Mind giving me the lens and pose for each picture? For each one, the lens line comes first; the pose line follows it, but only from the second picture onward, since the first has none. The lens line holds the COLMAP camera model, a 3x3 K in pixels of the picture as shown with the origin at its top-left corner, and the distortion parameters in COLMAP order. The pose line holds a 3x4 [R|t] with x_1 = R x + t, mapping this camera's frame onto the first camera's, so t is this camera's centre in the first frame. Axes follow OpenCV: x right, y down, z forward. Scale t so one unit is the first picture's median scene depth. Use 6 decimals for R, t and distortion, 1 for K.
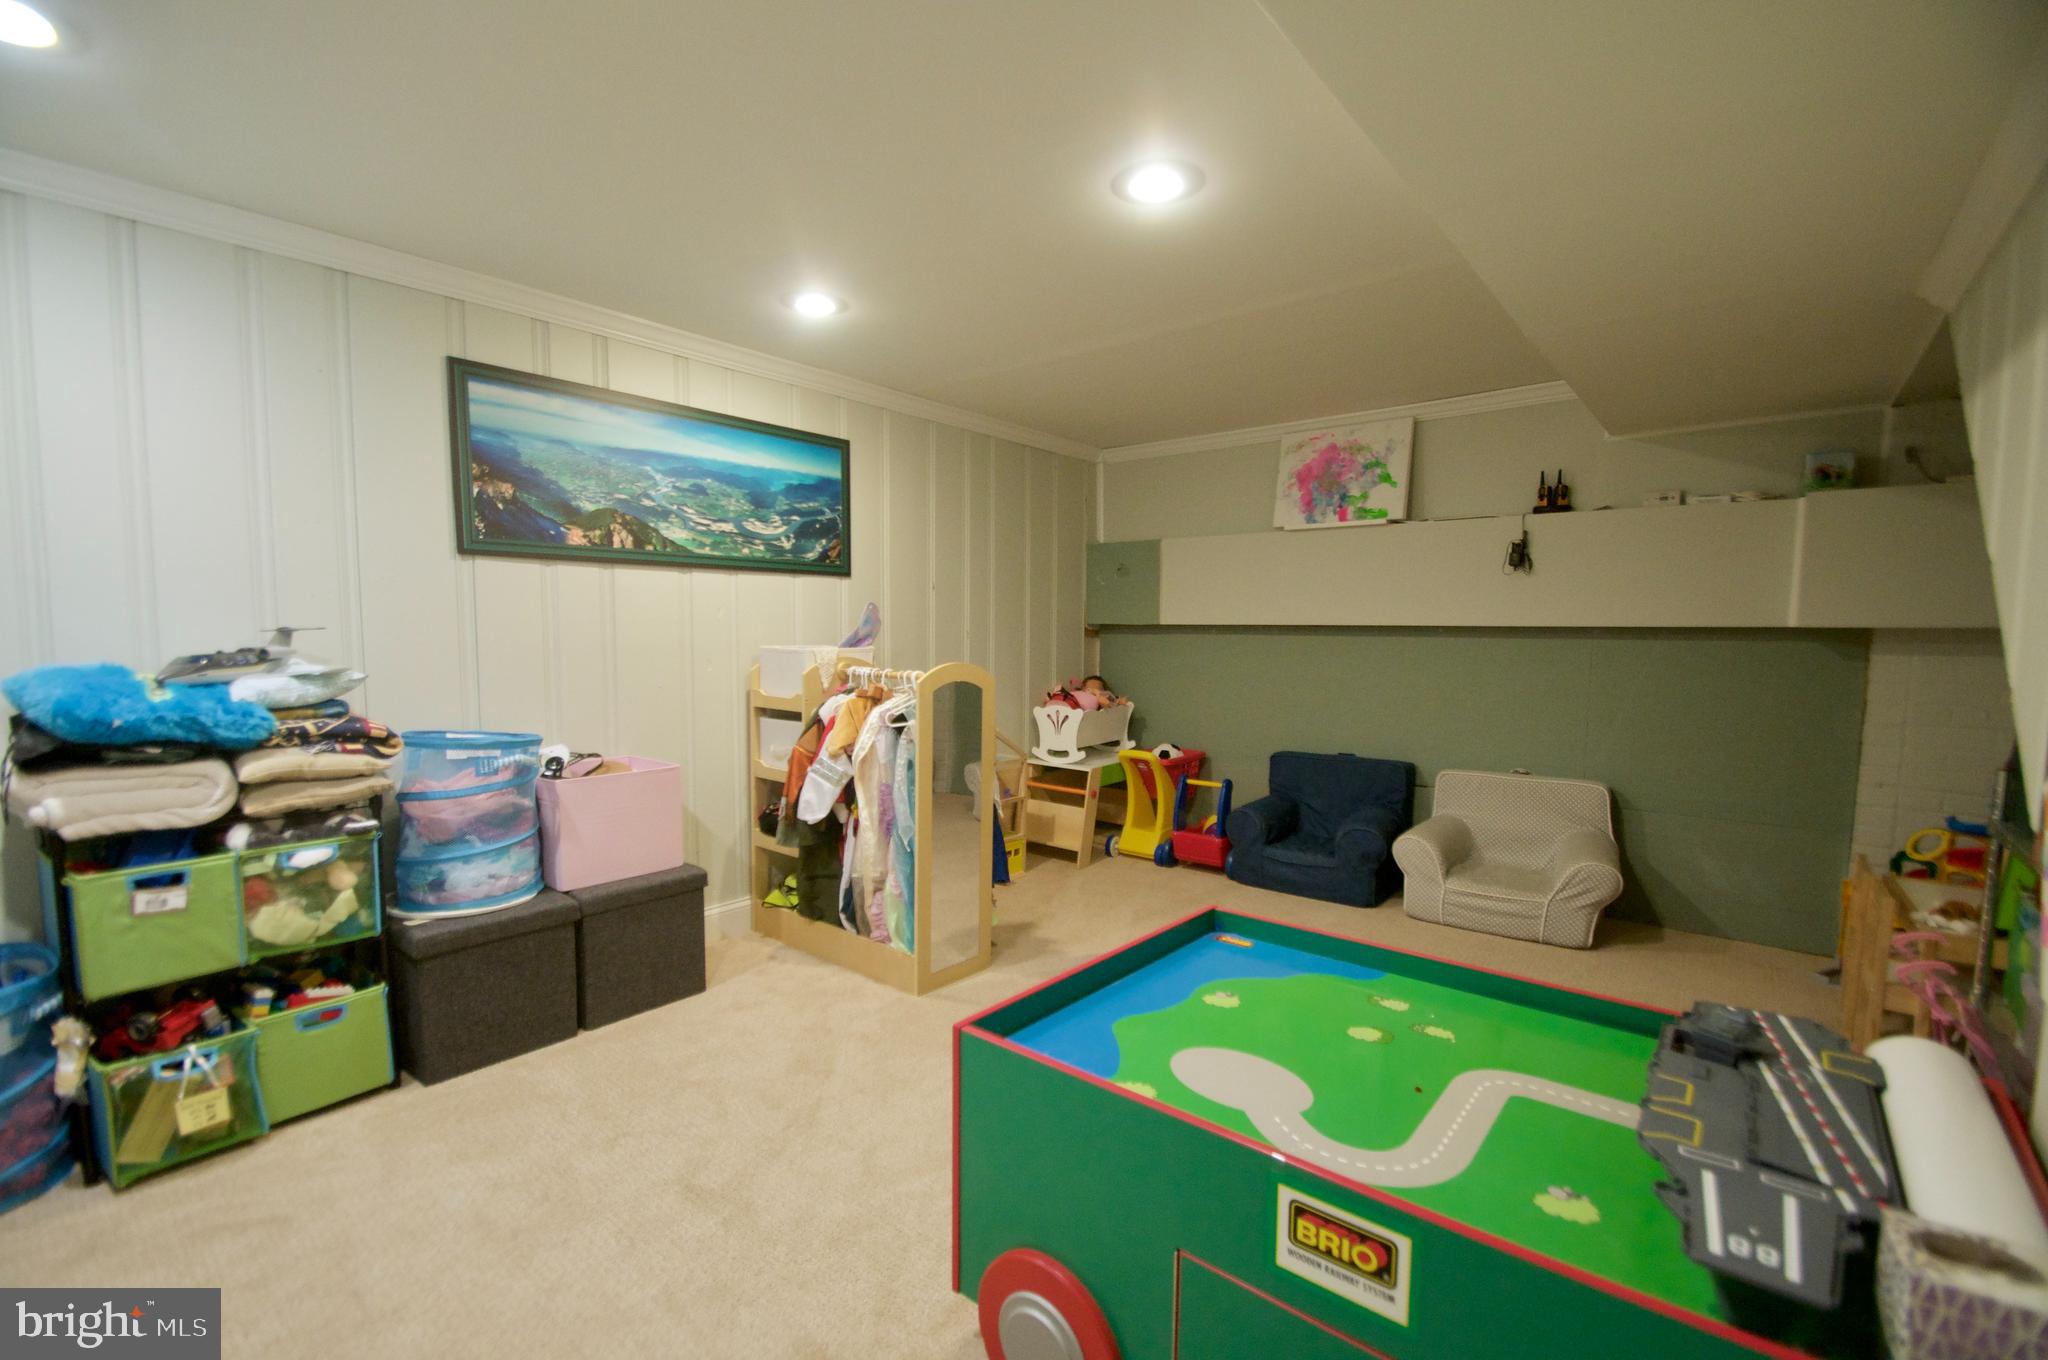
lens RADIAL K [[887.1, 0, 1027.5], [0, 887.1, 681.2], [0, 0, 1]] dist [0.000795, -0.000292]
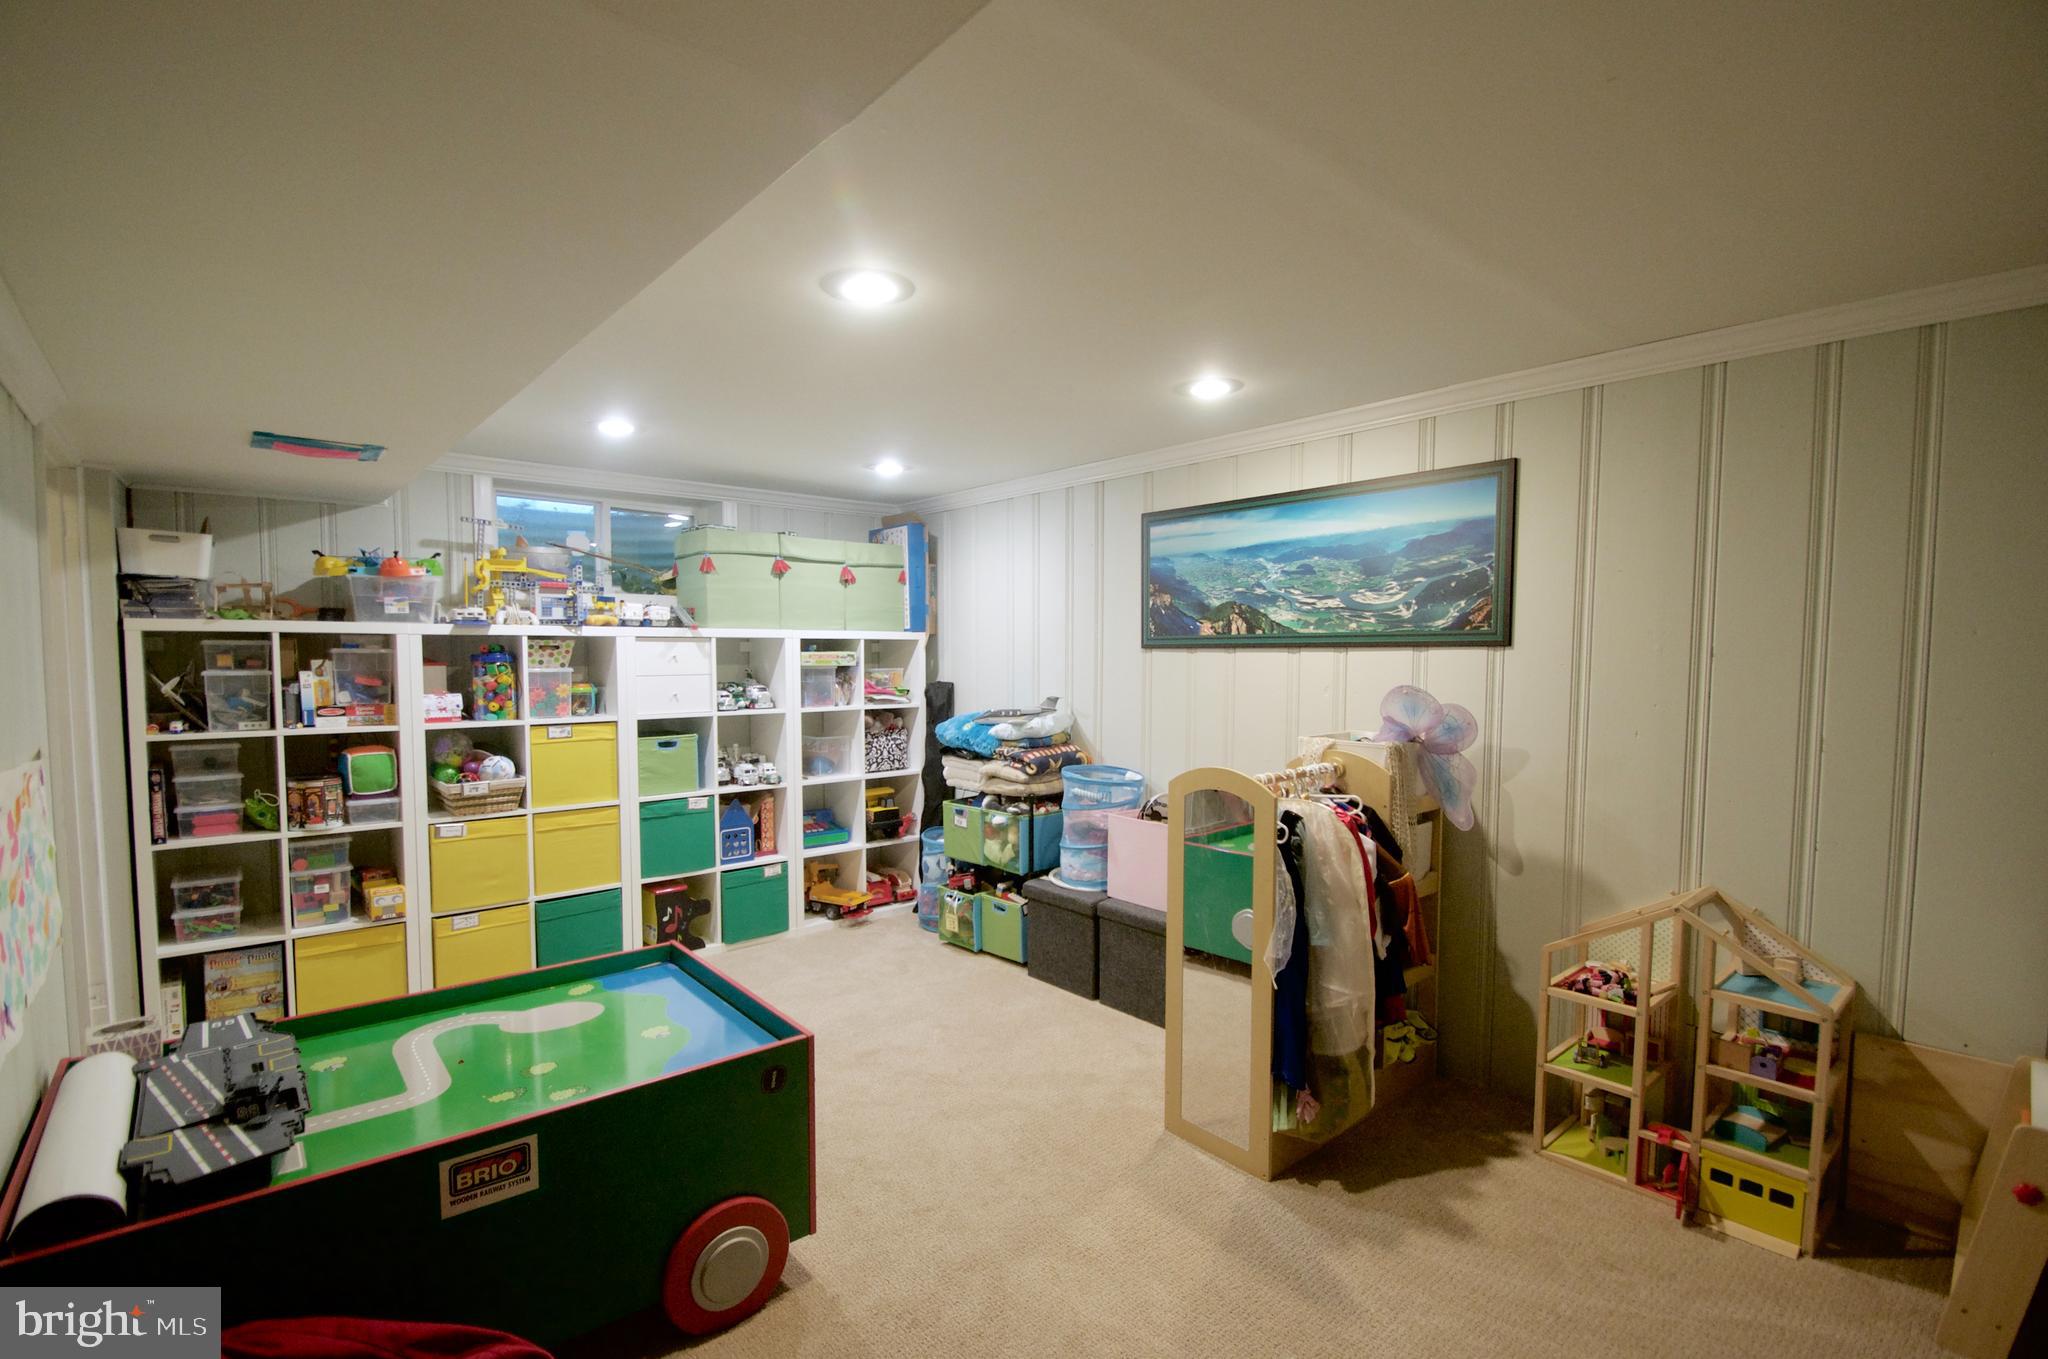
lens RADIAL K [[949.1, 0, 1027.0], [0, 949.1, 683.2], [0, 0, 1]] dist [0.004376, 0.000090]
pose [[-0.167936, 0.027693, -0.985409, 0.764830], [-0.060302, 0.997445, 0.038308, -0.113645], [0.983952, 0.065855, -0.165837, 0.904092]]
